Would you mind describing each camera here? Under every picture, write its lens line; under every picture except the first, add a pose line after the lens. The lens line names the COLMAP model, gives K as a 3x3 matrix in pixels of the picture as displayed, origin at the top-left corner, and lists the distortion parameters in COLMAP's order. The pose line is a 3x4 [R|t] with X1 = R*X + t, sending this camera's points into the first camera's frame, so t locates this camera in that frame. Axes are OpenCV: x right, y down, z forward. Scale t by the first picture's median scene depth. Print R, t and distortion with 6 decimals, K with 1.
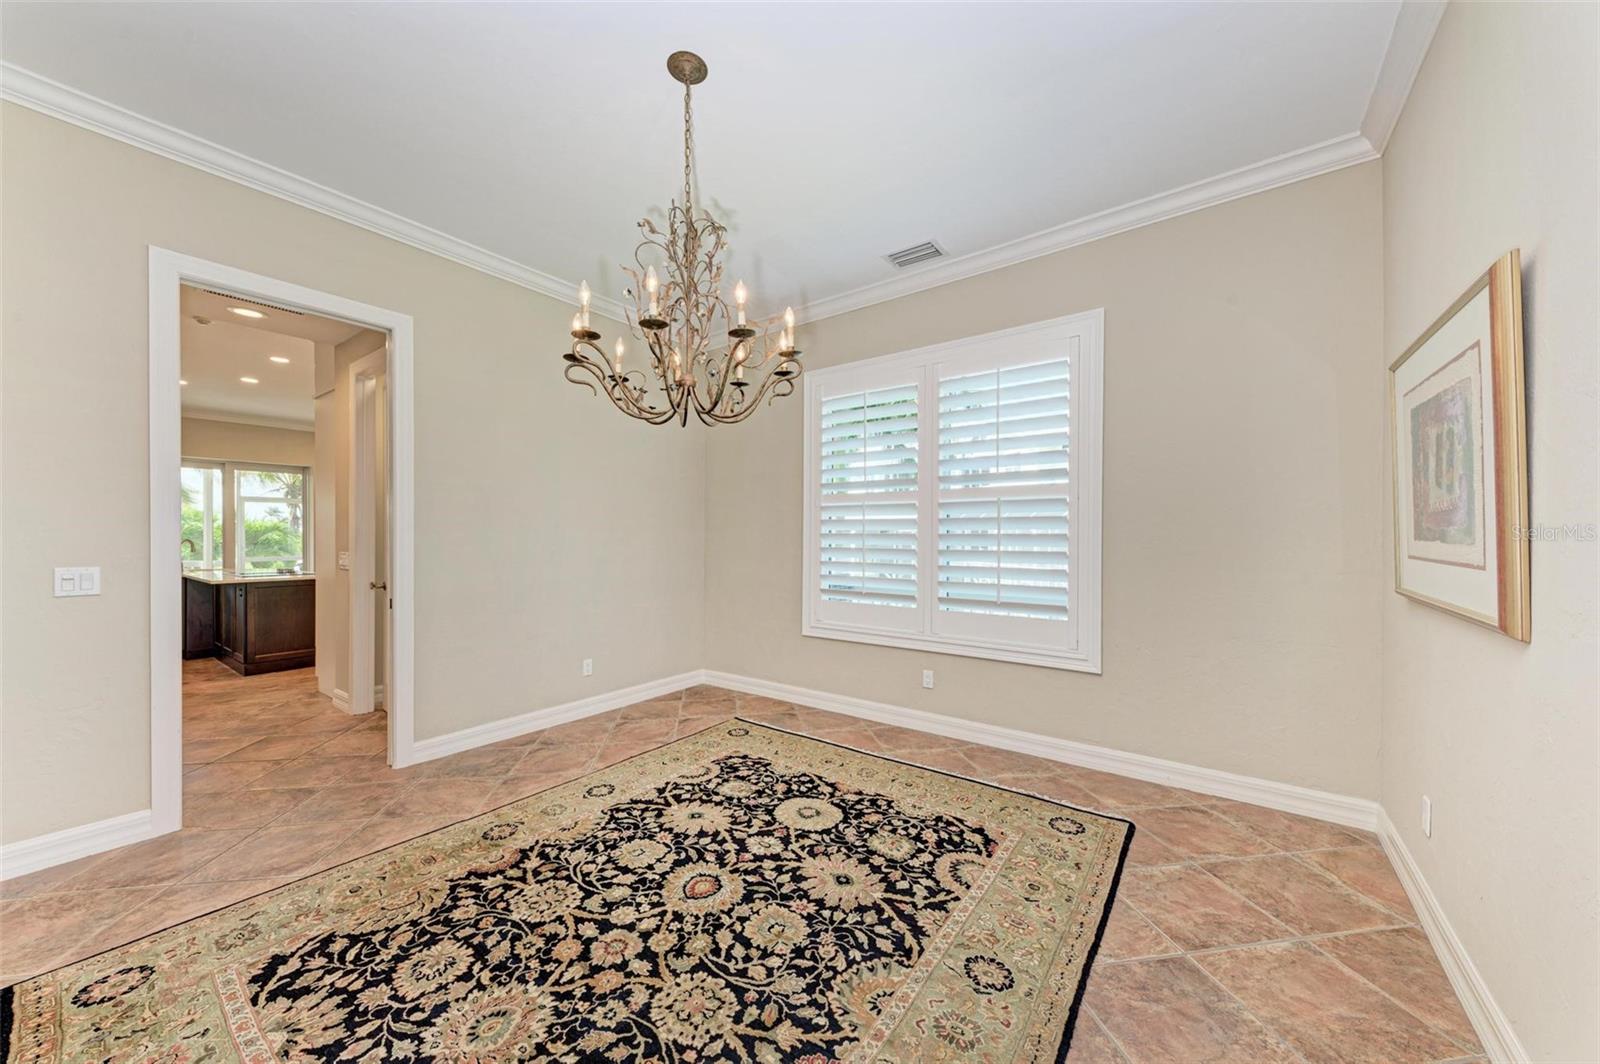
lens RADIAL K [[566.9, 0, 802.0], [0, 566.9, 538.8], [0, 0, 1]] dist [0.024653, -0.009040]
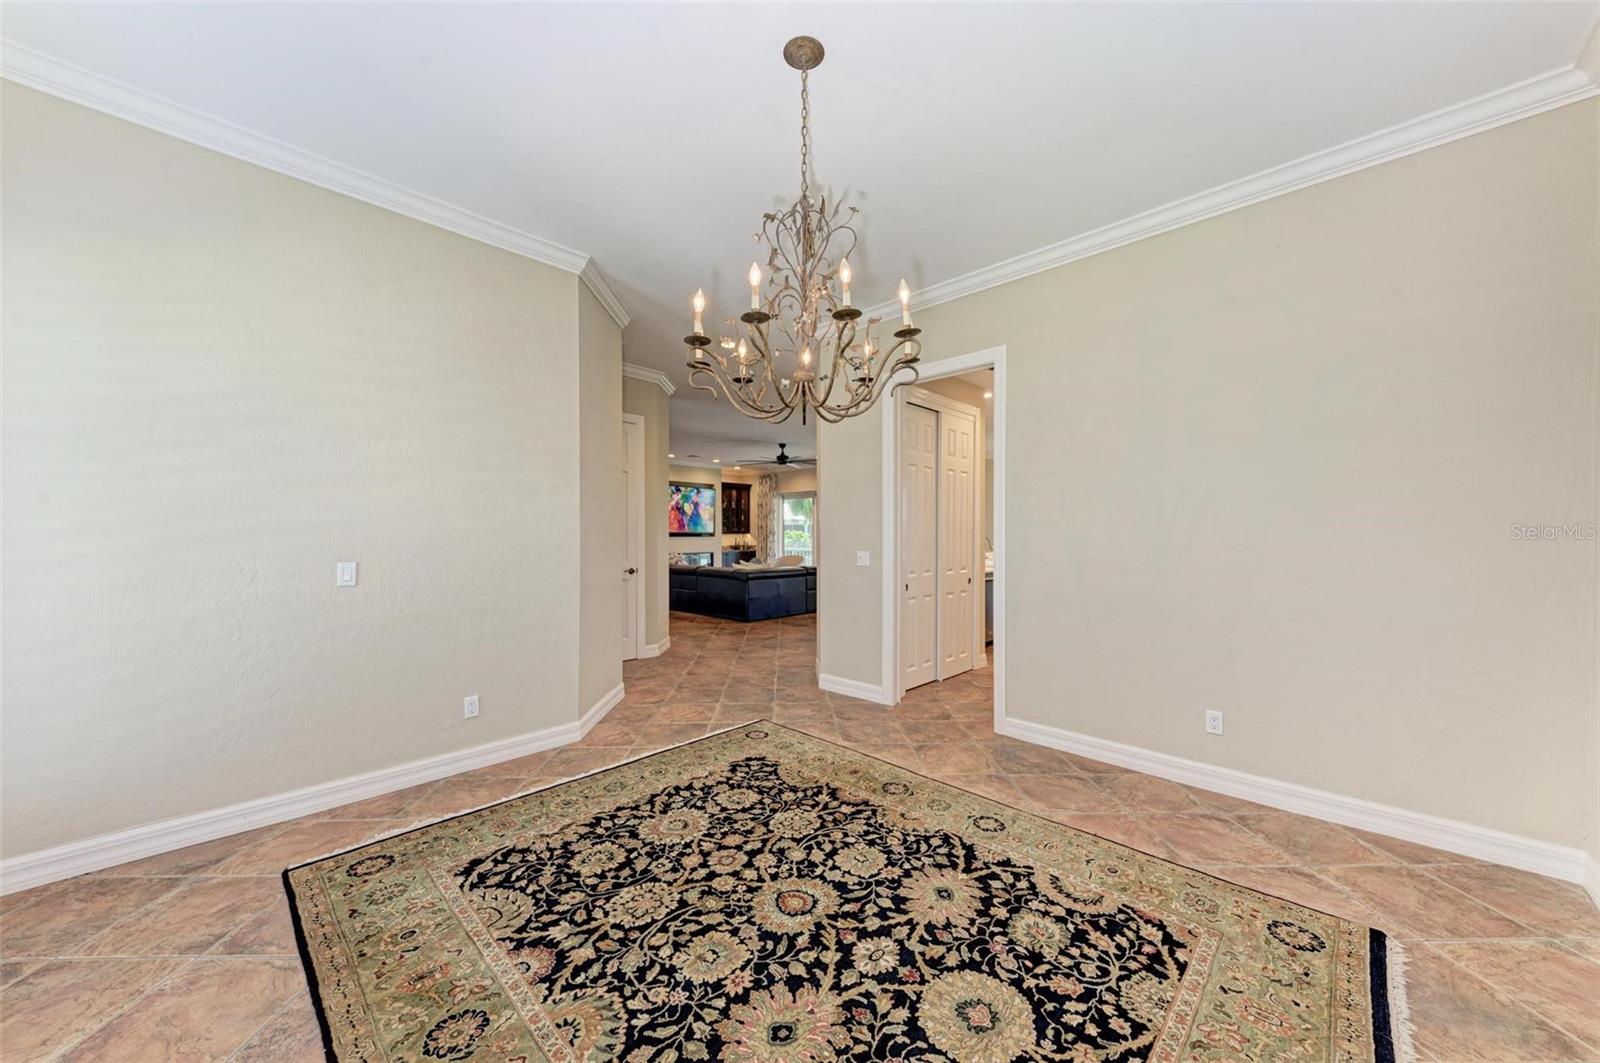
lens RADIAL K [[566.9, 0, 802.0], [0, 566.9, 538.3], [0, 0, 1]] dist [0.024653, -0.009040]
pose [[-0.130971, 0.004395, -0.991376, 0.741874], [-0.005489, 0.999972, 0.005158, -0.007105], [0.991371, 0.006117, -0.130943, 1.089265]]
